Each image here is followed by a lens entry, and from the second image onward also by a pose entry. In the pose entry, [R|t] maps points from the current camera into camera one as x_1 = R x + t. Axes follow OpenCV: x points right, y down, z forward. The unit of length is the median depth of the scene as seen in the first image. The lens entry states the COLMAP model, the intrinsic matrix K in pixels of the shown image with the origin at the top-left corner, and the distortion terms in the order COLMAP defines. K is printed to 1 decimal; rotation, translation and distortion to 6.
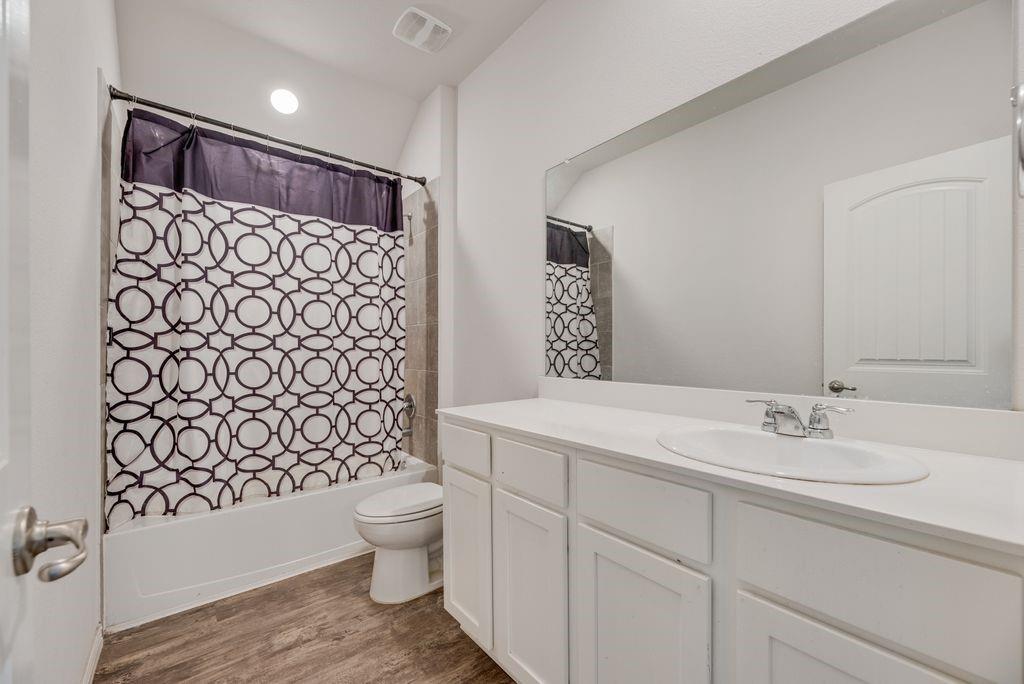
lens RADIAL K [[413.4, 0, 516.8], [0, 413.4, 348.7], [0, 0, 1]] dist [-0.013383, -0.000106]
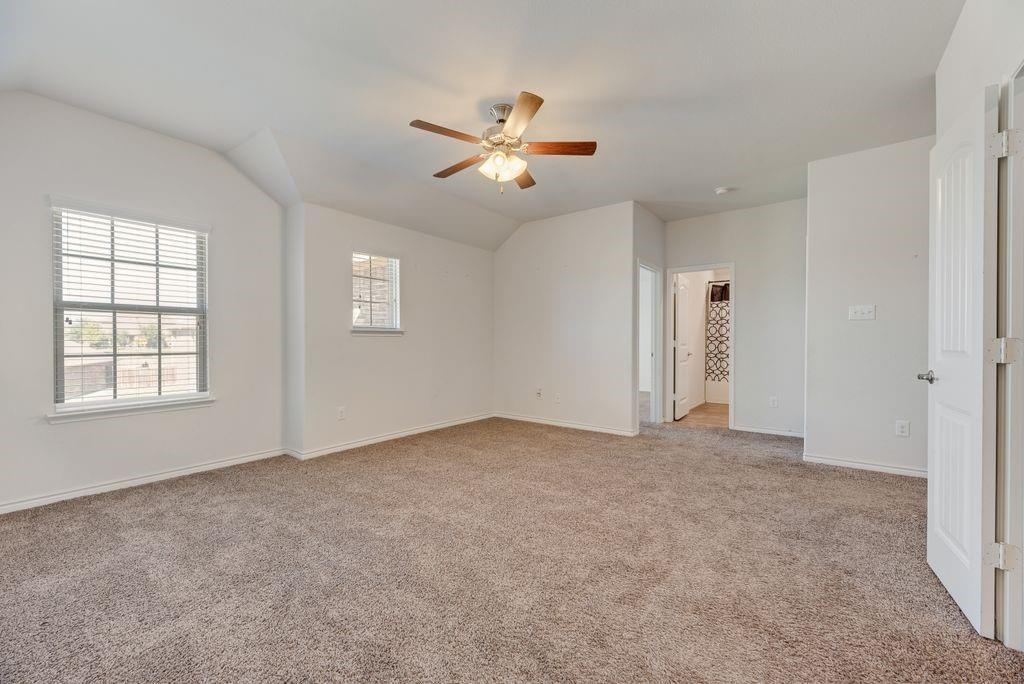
lens RADIAL K [[413.4, 0, 516.8], [0, 413.4, 348.7], [0, 0, 1]] dist [-0.013383, -0.000106]
pose [[0.242319, 0.013887, -0.970097, 2.729862], [-0.001100, 0.999901, 0.014039, 0.023586], [0.970196, -0.002335, 0.242310, -2.016987]]
